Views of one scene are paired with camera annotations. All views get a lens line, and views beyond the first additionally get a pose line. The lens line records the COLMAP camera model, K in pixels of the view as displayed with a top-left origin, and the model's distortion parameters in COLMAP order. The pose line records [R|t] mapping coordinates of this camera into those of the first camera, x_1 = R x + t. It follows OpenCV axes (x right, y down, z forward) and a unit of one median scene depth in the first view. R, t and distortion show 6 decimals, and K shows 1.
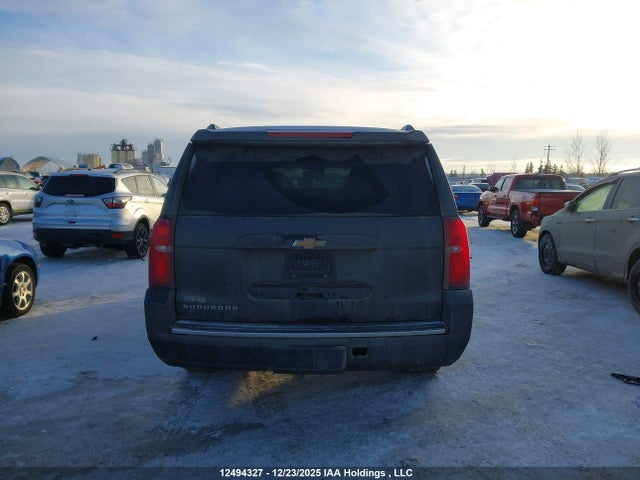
lens RADIAL K [[559.2, 0, 323.0], [0, 559.2, 236.1], [0, 0, 1]] dist [0.064949, -0.008435]
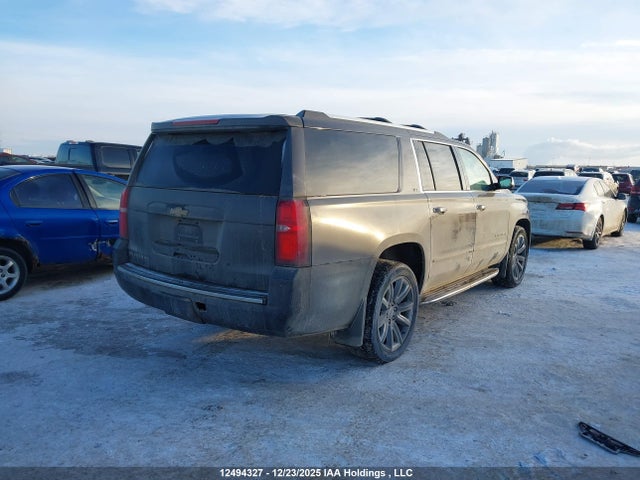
lens RADIAL K [[559.2, 0, 321.8], [0, 559.2, 244.8], [0, 0, 1]] dist [0.064949, -0.008435]
pose [[0.787235, 0.099112, -0.608636, 0.922990], [-0.084024, 0.995034, 0.053353, -0.007009], [0.610902, 0.009139, 0.791654, 0.207890]]
